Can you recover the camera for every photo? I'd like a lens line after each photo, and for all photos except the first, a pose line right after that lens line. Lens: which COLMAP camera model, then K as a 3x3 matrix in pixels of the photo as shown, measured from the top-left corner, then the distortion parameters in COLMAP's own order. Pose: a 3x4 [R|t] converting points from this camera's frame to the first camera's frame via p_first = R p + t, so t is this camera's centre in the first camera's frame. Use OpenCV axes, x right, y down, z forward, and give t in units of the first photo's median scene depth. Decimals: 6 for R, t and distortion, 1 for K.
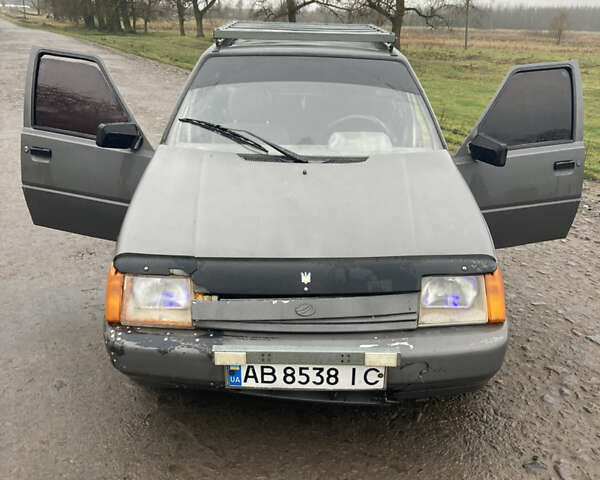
lens RADIAL K [[663.0, 0, 300.0], [0, 663.0, 240.0], [0, 0, 1]] dist [0.114336, -0.218989]
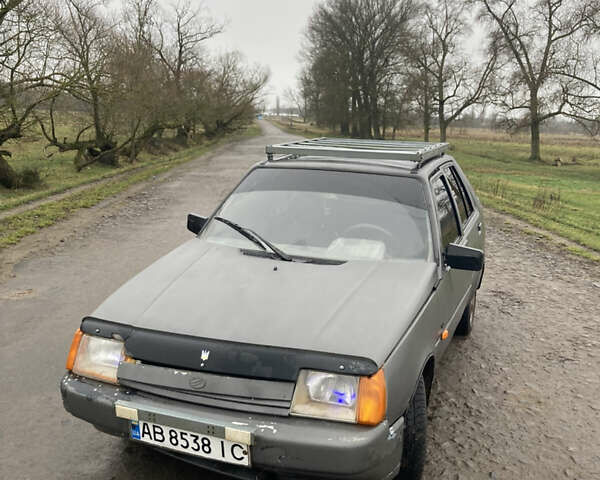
lens RADIAL K [[663.0, 0, 300.0], [0, 663.0, 240.0], [0, 0, 1]] dist [0.114336, -0.218989]
pose [[0.931759, 0.079510, -0.354264, 0.561815], [-0.131713, 0.983281, -0.125736, -0.016576], [0.338344, 0.163817, 0.926654, -0.059614]]
